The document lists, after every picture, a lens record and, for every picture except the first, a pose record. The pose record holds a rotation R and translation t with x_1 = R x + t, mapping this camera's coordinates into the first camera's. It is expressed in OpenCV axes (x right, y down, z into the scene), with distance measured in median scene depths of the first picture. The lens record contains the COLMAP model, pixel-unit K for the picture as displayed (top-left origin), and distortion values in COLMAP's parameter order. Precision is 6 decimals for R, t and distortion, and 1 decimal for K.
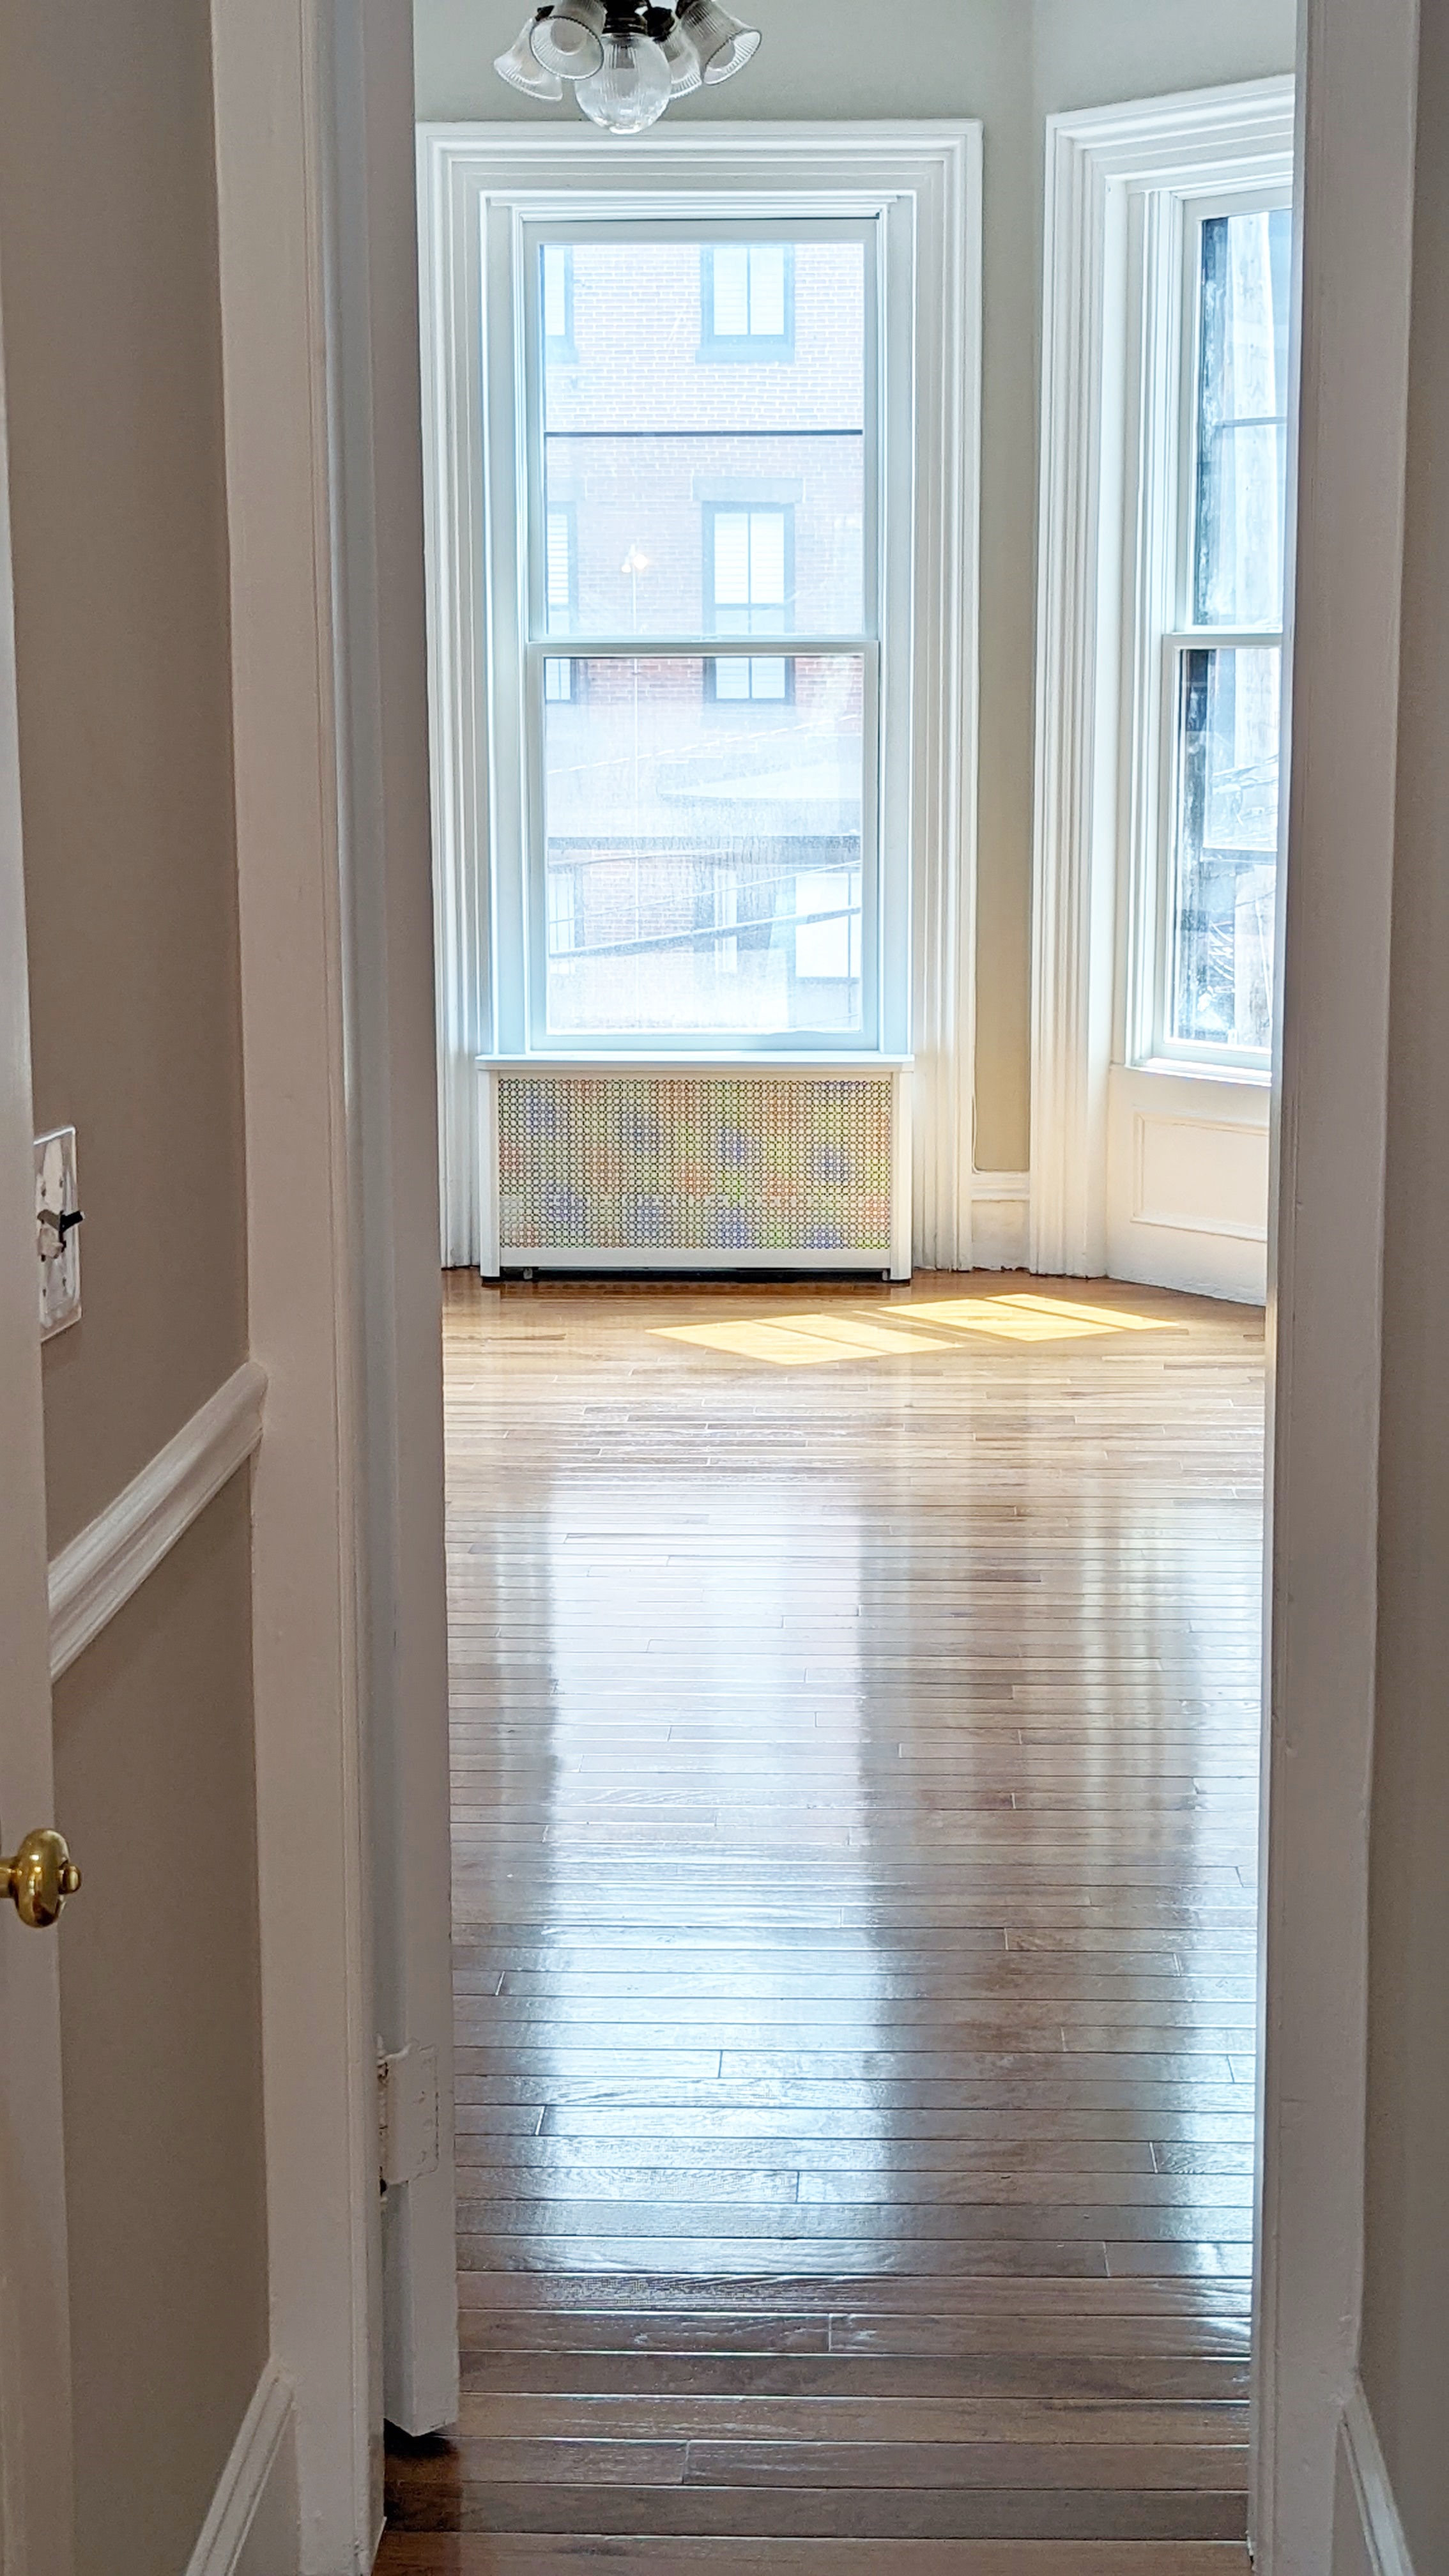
lens RADIAL K [[3437.0, 0, 724.5], [0, 3437.0, 1288.0], [0, 0, 1]] dist [0.149128, -1.017407]
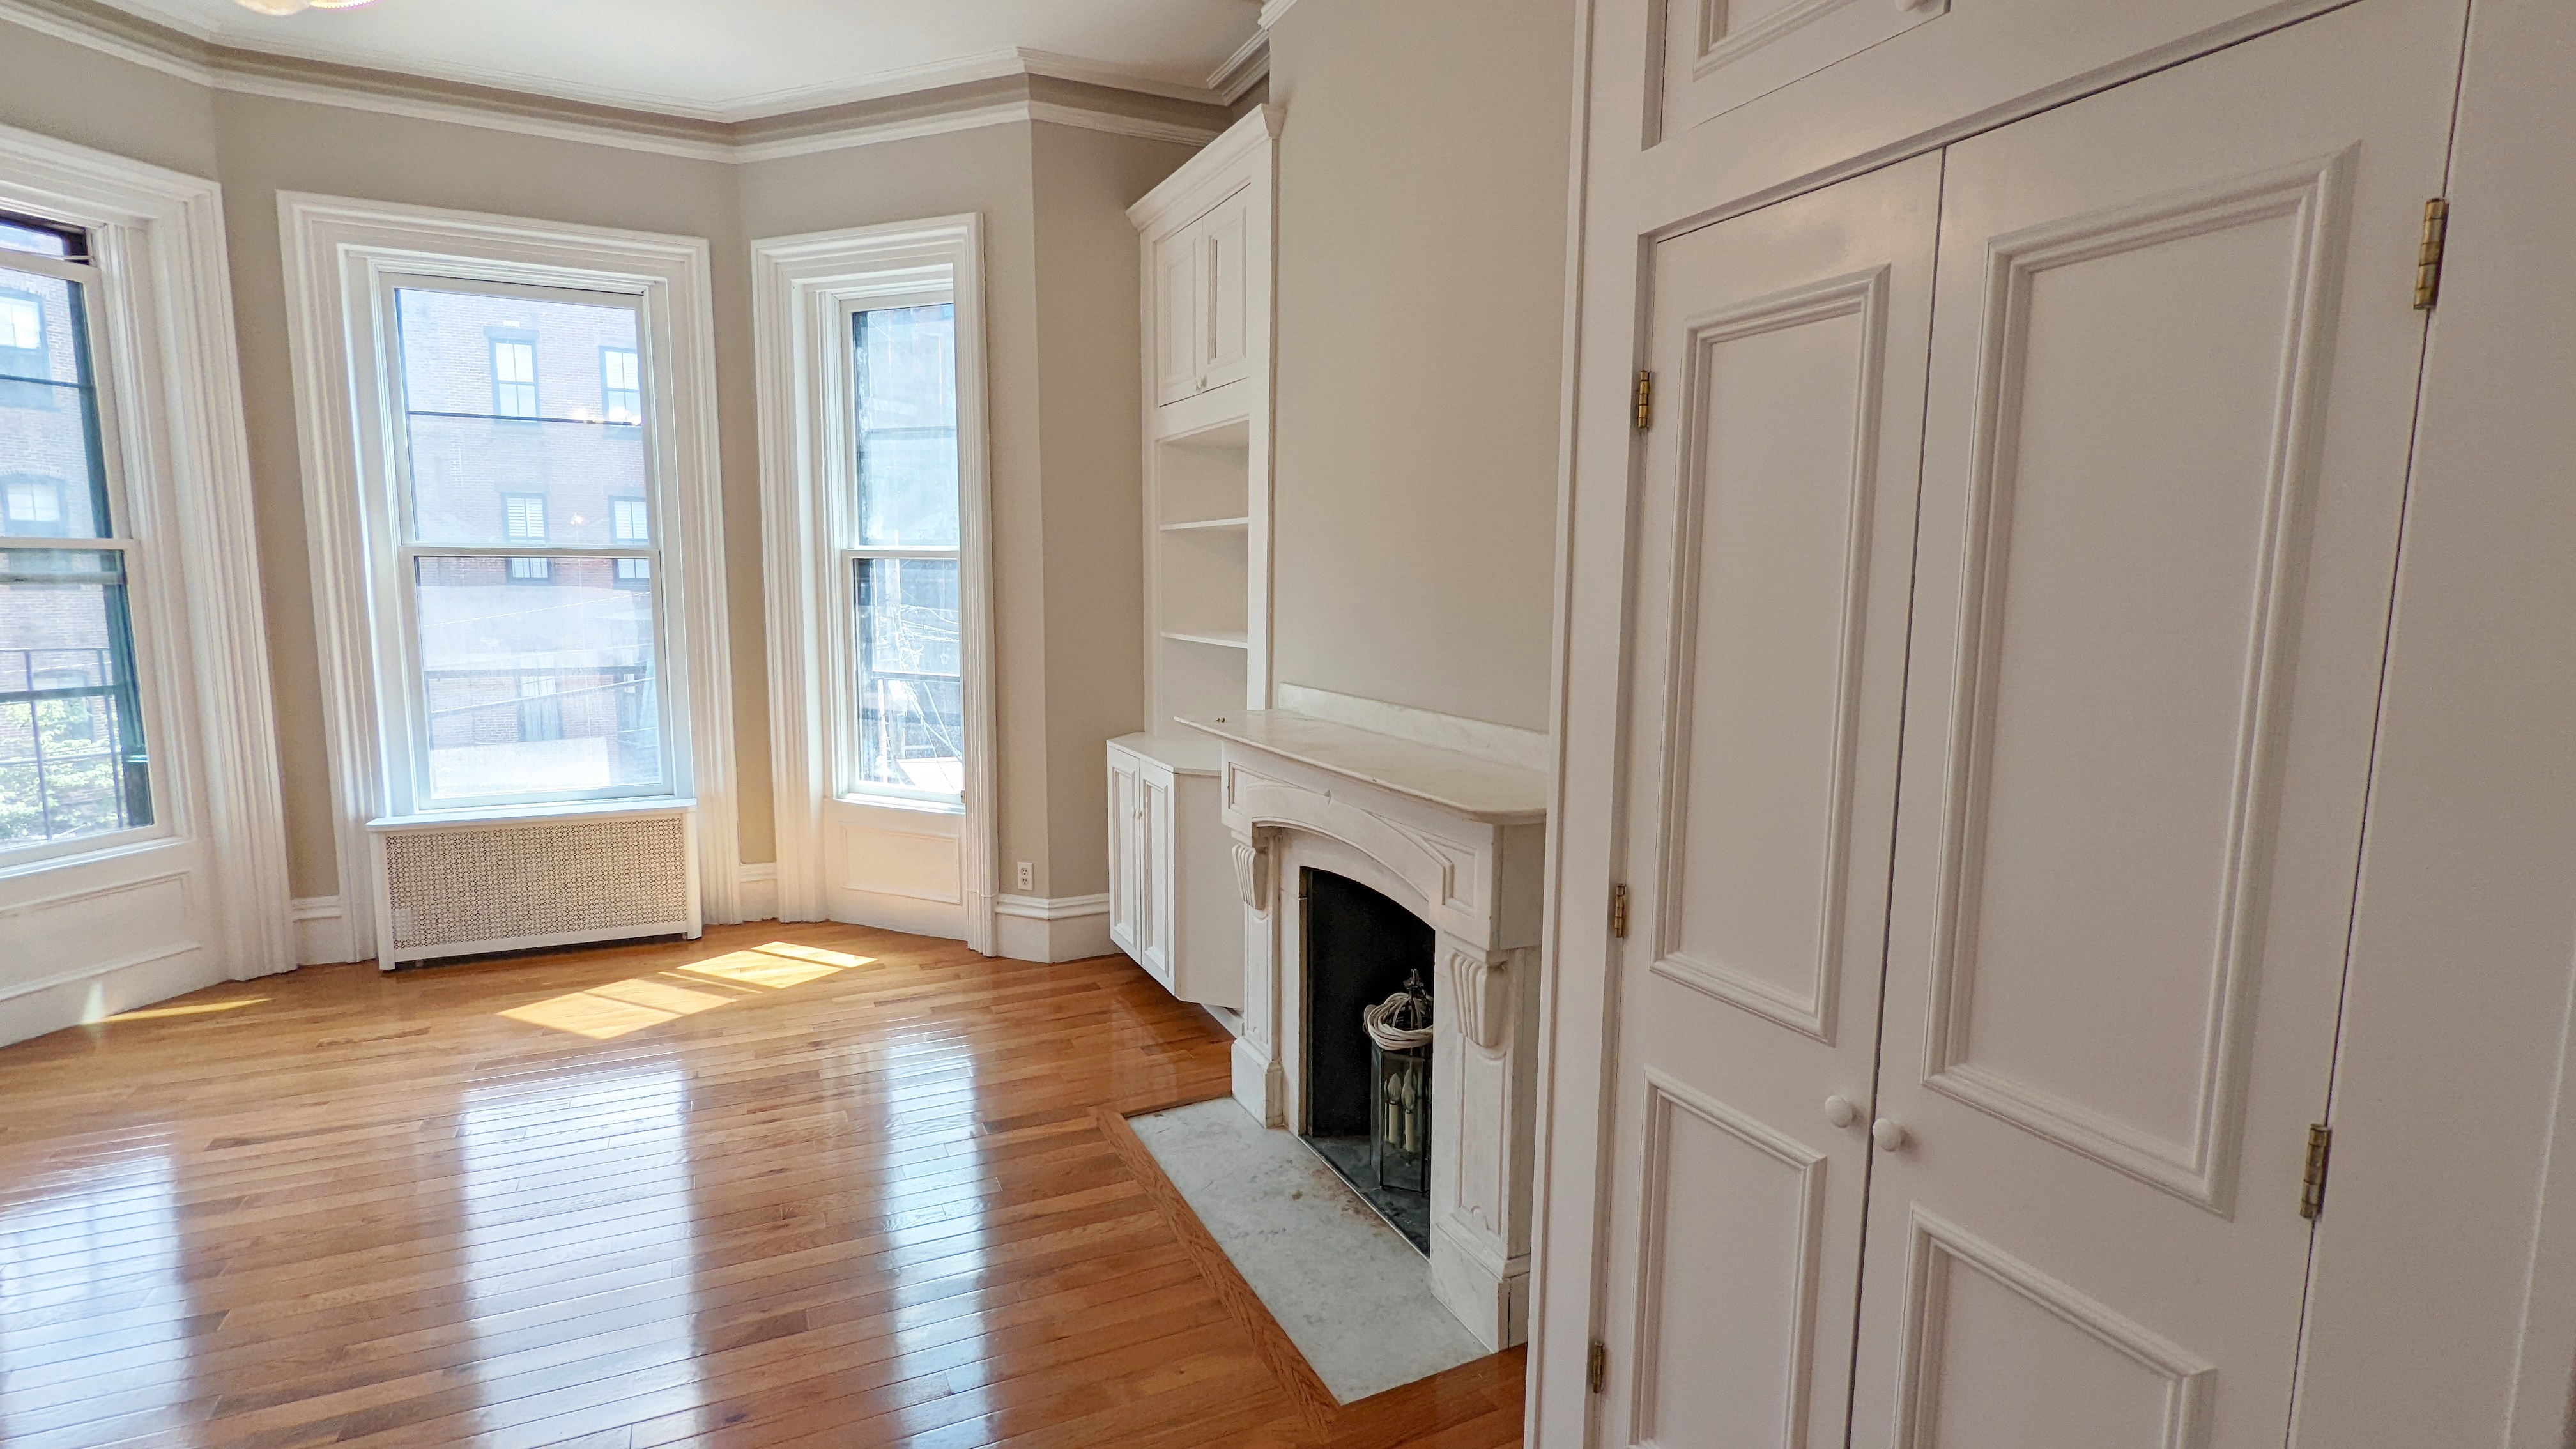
lens RADIAL K [[1216.0, 0, 1283.9], [0, 1216.0, 729.2], [0, 0, 1]] dist [0.002491, 0.001357]
pose [[0.883301, -0.047813, 0.466362, 0.034367], [0.068821, 0.997233, -0.028110, -0.067128], [-0.463728, 0.056925, 0.884147, 0.362383]]
